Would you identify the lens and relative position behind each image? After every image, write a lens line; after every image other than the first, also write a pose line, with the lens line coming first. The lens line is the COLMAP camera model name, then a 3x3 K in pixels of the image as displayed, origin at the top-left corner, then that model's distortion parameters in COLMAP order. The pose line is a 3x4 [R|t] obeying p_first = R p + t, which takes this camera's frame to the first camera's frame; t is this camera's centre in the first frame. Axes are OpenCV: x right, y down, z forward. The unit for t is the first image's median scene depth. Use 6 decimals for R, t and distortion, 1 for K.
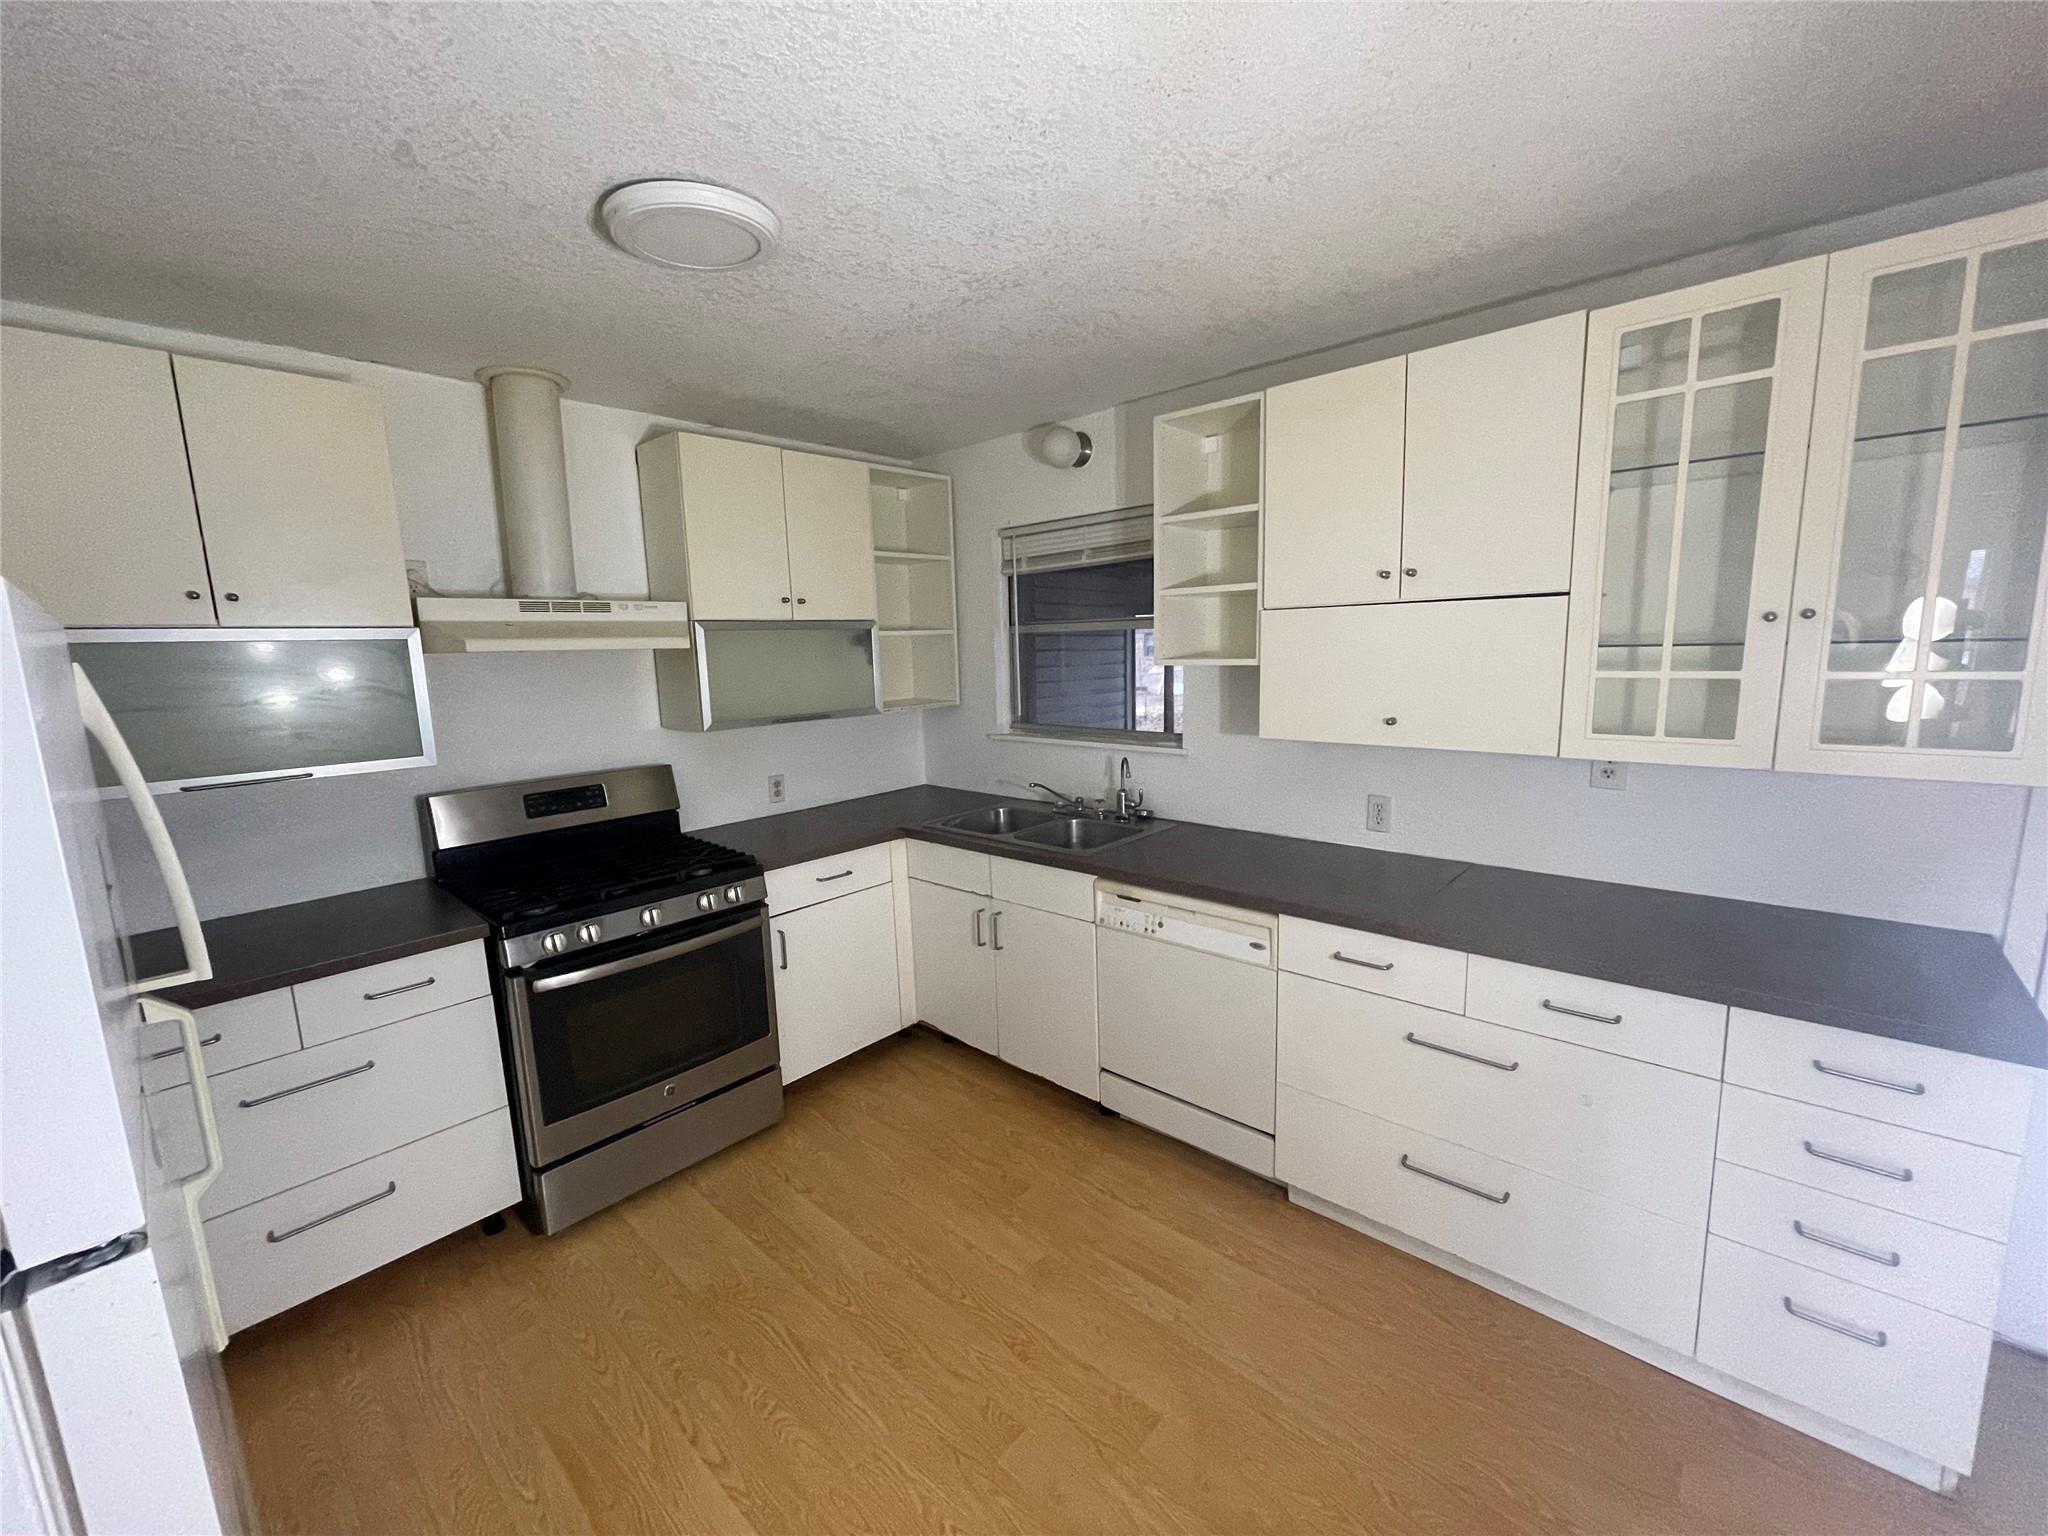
lens RADIAL K [[820.8, 0, 1027.6], [0, 820.8, 770.2], [0, 0, 1]] dist [-0.004653, -0.000476]
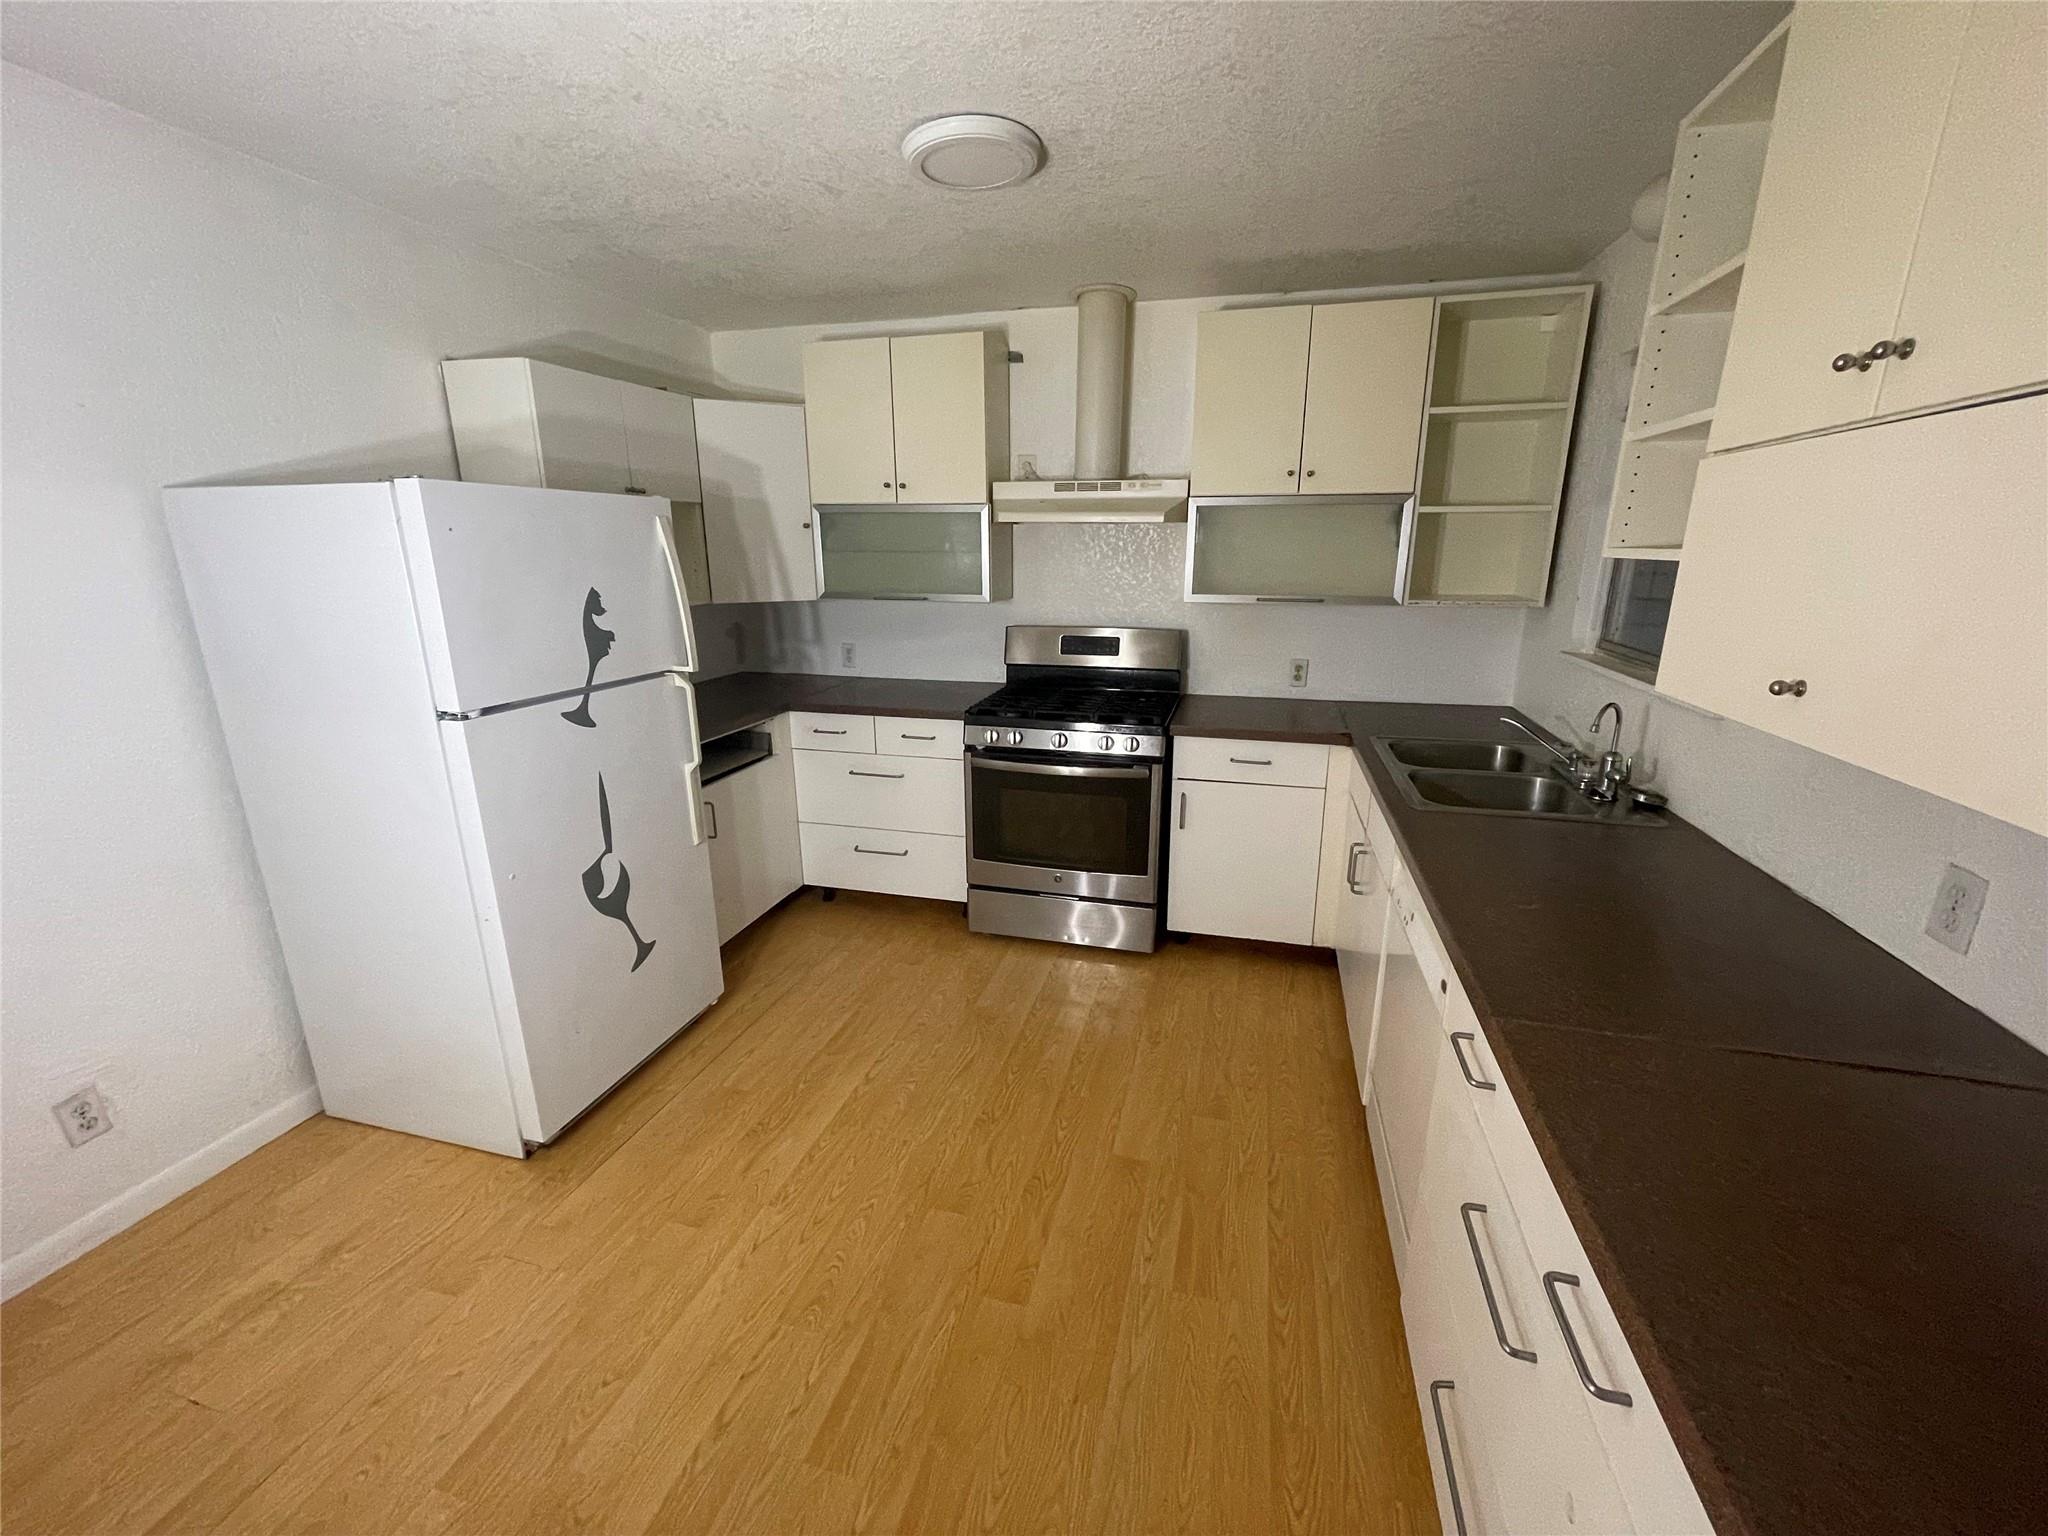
lens RADIAL K [[820.8, 0, 1032.9], [0, 820.8, 769.1], [0, 0, 1]] dist [-0.004653, -0.000476]
pose [[0.461175, 0.263417, -0.847307, 0.539950], [-0.150664, 0.964298, 0.217785, -0.042178], [0.874424, 0.027222, 0.484397, 0.319325]]
